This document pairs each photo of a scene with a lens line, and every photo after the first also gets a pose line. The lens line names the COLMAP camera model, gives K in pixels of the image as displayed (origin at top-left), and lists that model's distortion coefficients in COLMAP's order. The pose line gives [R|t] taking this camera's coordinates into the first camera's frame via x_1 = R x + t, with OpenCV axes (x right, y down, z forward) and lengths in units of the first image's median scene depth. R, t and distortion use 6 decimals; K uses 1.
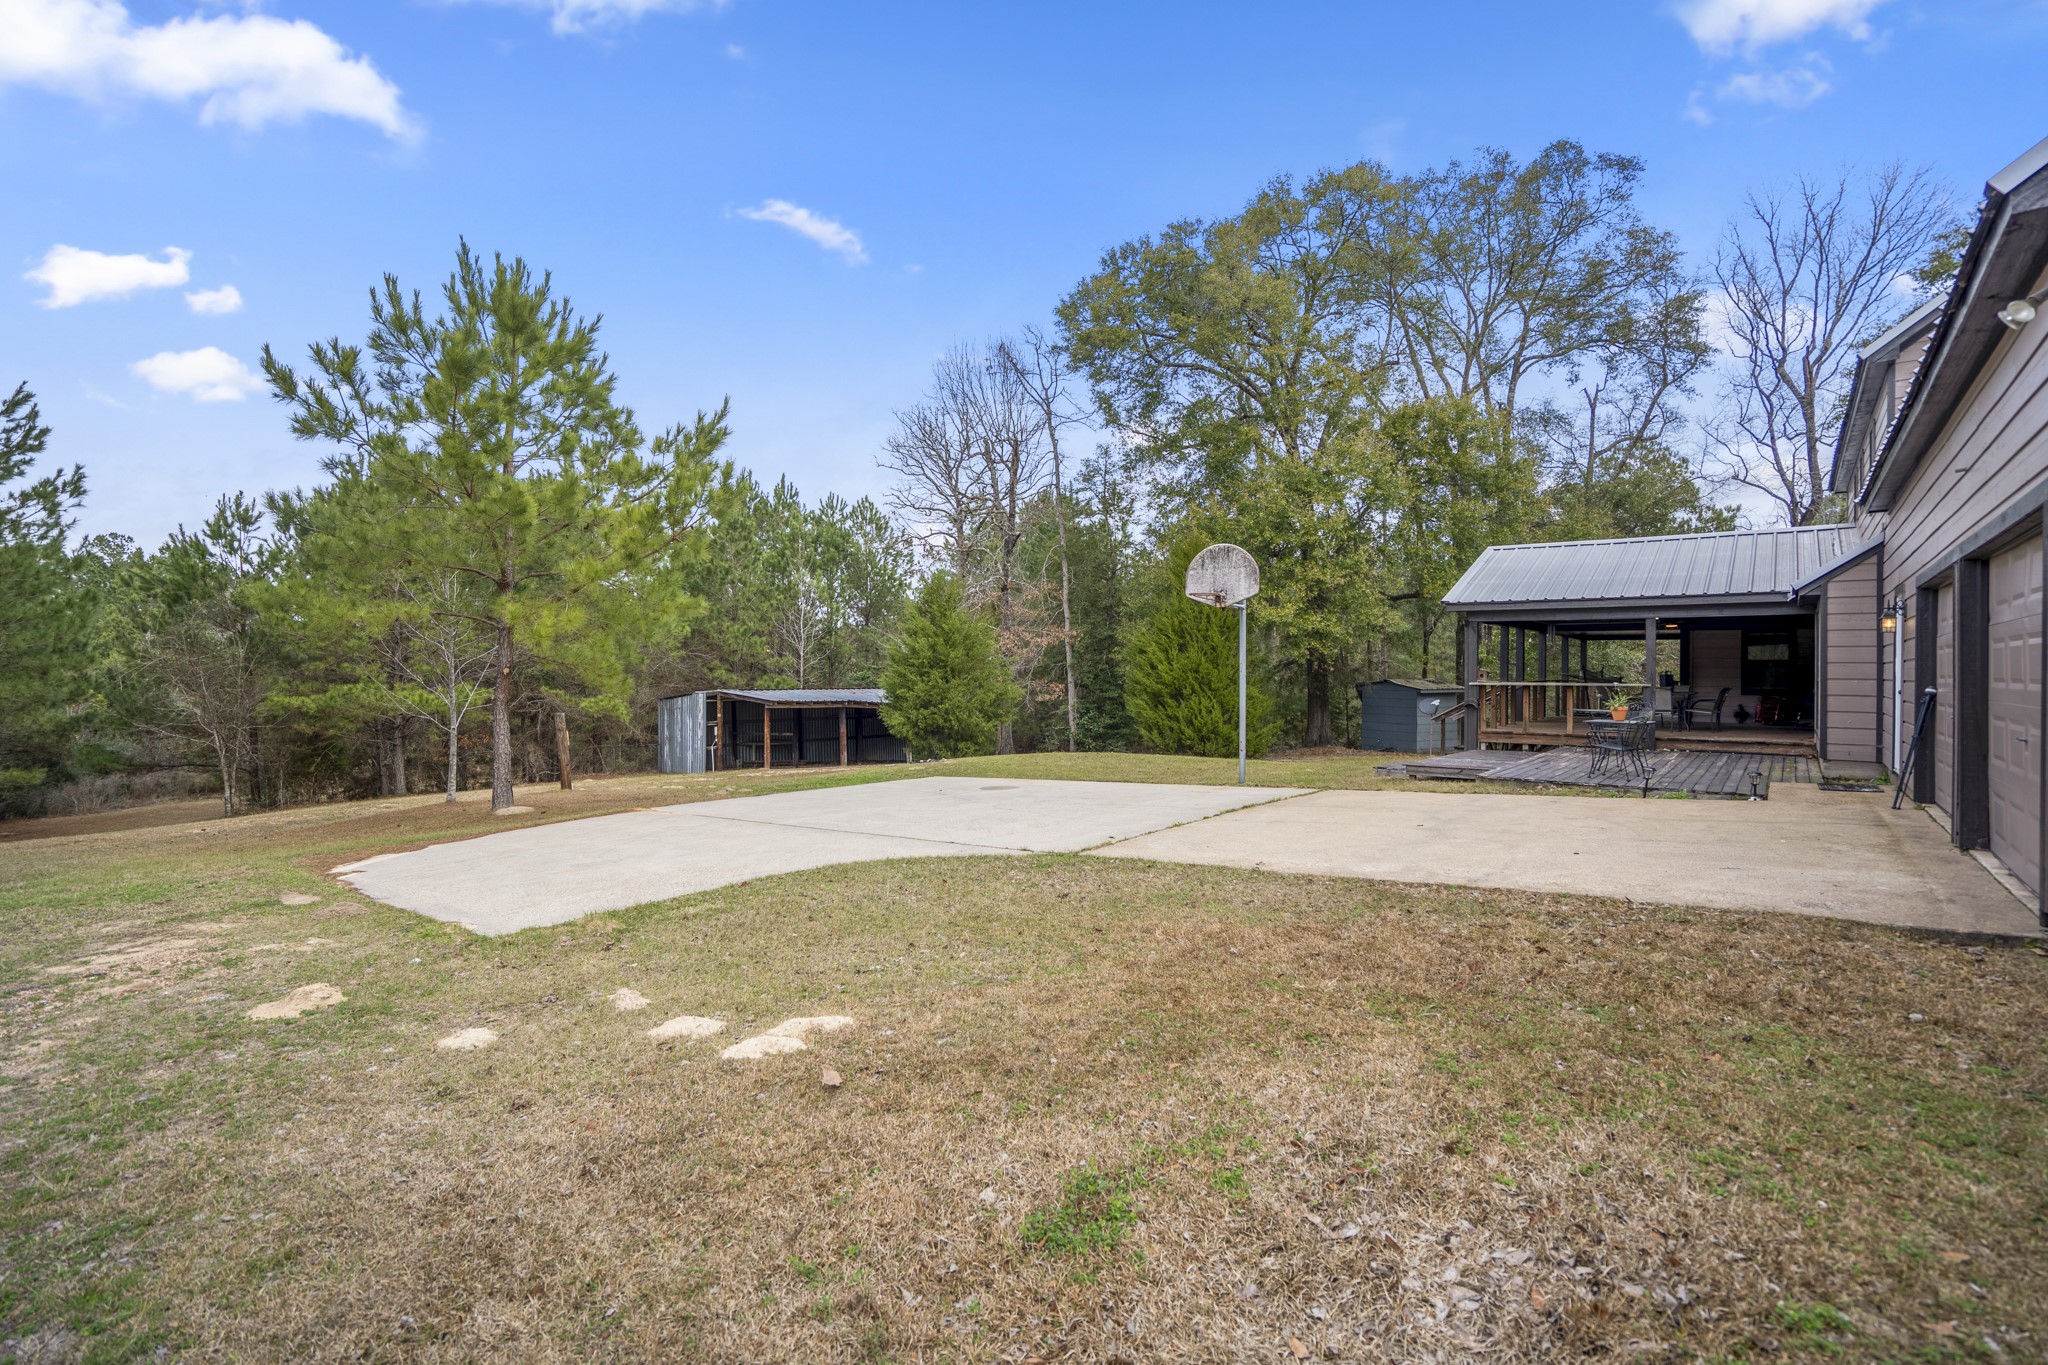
lens RADIAL K [[943.7, 0, 1024.1], [0, 943.7, 668.0], [0, 0, 1]] dist [0.002725, -0.001452]
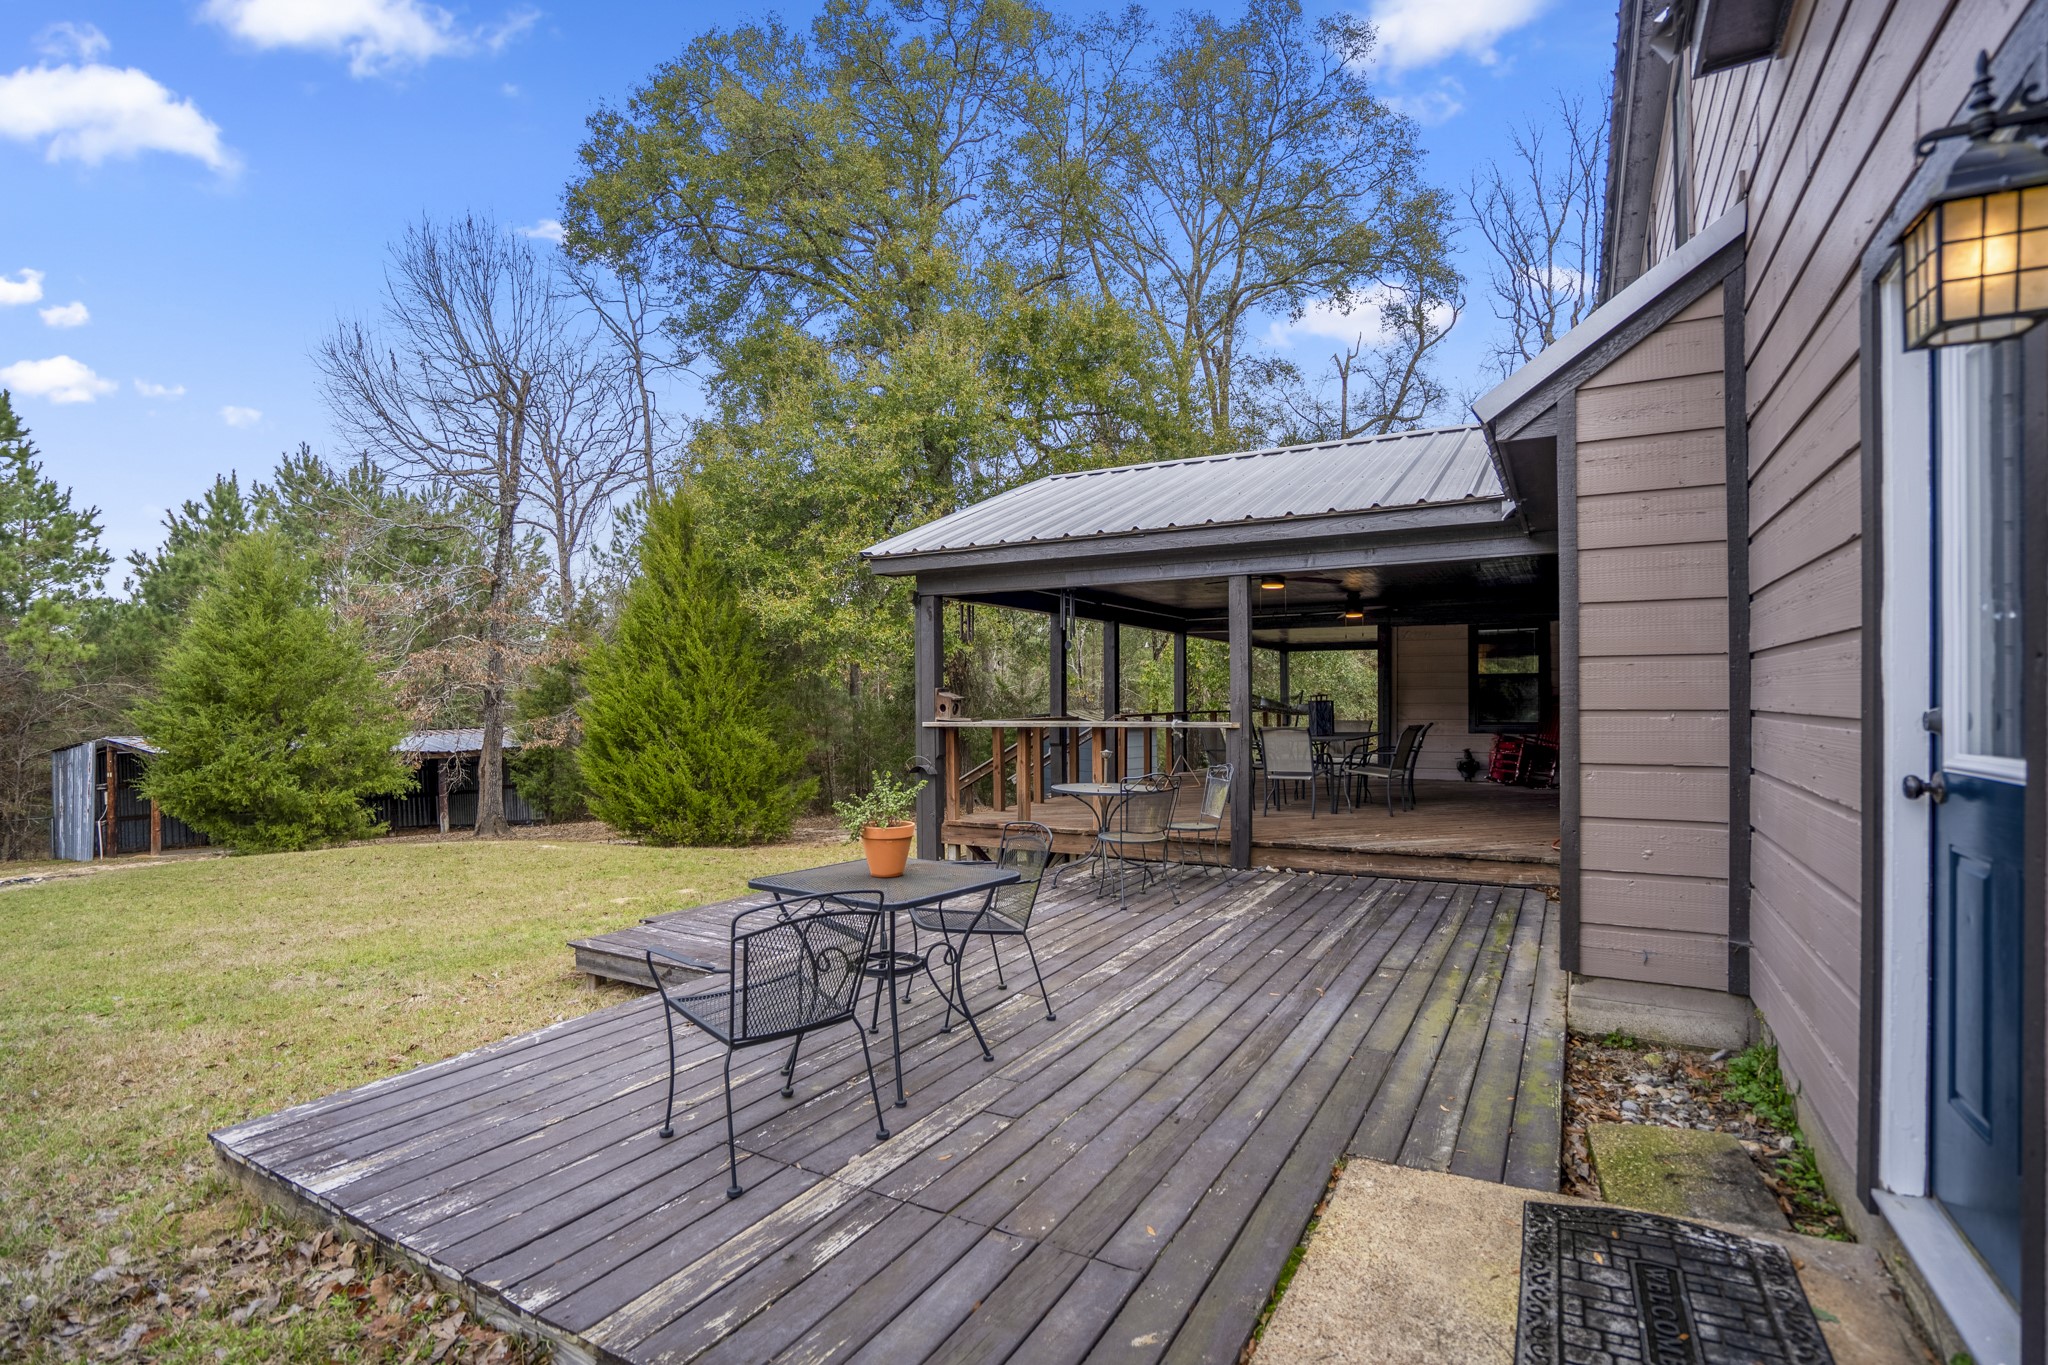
lens RADIAL K [[905.7, 0, 1020.4], [0, 905.7, 698.4], [0, 0, 1]] dist [-0.015971, -0.000222]
pose [[0.991920, -0.010891, 0.126395, 0.340316], [0.010895, 0.999940, 0.000661, 0.002795], [-0.126394, 0.000722, 0.991980, 0.394158]]
